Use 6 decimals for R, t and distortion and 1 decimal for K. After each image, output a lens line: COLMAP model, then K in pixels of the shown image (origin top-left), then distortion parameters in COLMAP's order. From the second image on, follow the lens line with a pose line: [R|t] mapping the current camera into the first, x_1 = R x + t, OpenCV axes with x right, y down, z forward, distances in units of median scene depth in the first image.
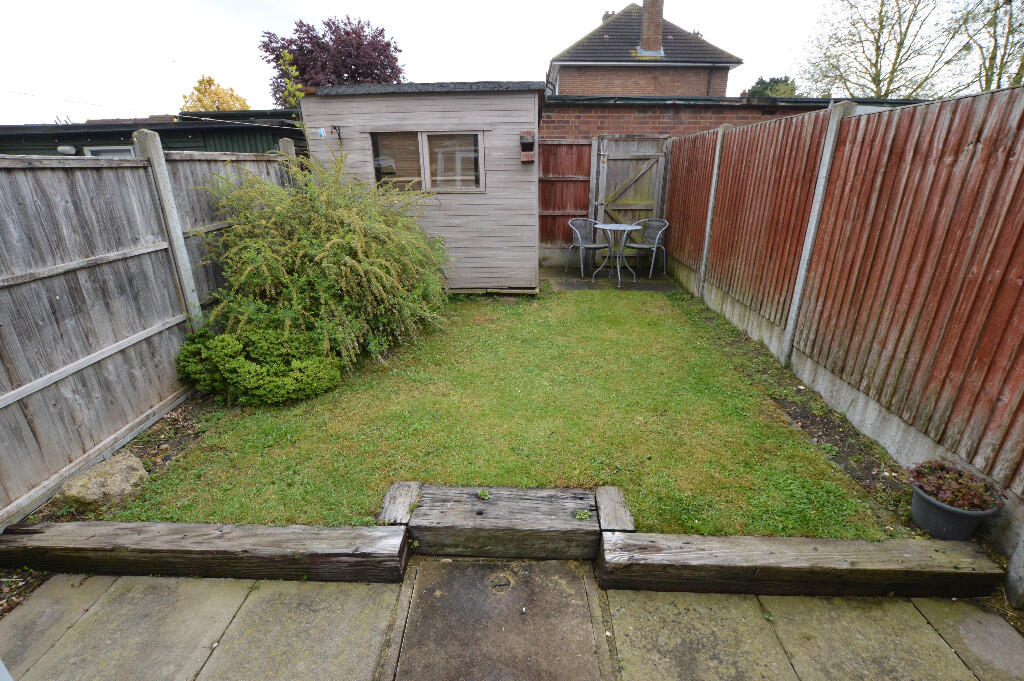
lens RADIAL K [[456.5, 0, 512.0], [0, 456.5, 340.5], [0, 0, 1]] dist [-0.027258, 0.000356]
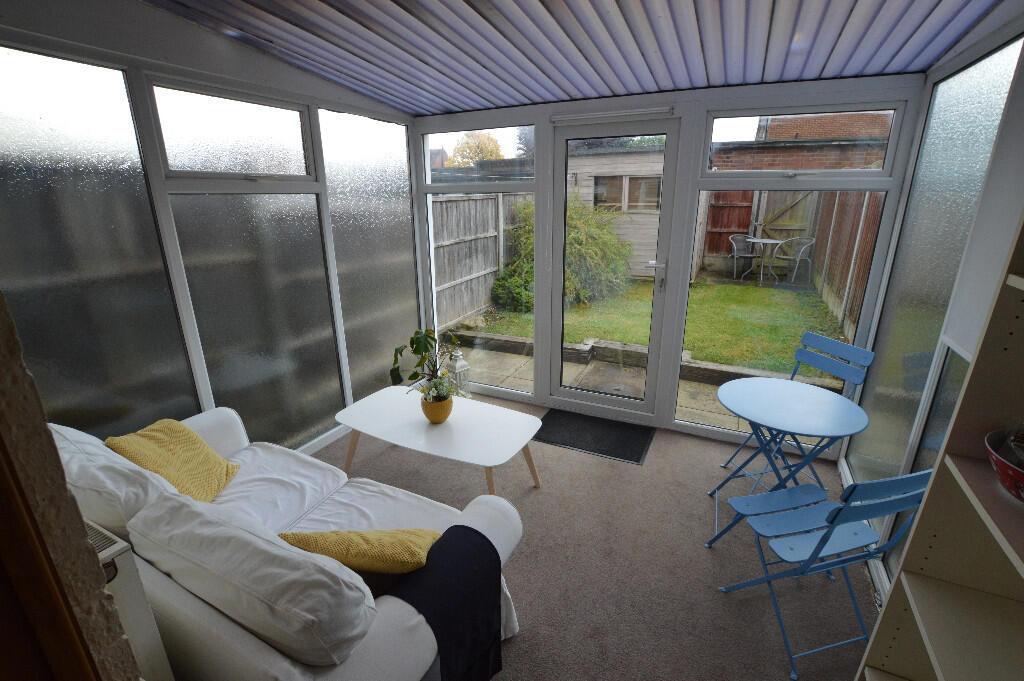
lens RADIAL K [[456.5, 0, 512.0], [0, 456.5, 340.5], [0, 0, 1]] dist [-0.027258, 0.000356]
pose [[0.910099, 0.122701, -0.395808, 0.171494], [-0.140034, 0.990032, -0.015076, 0.239749], [0.390013, 0.069147, 0.918210, -0.715664]]
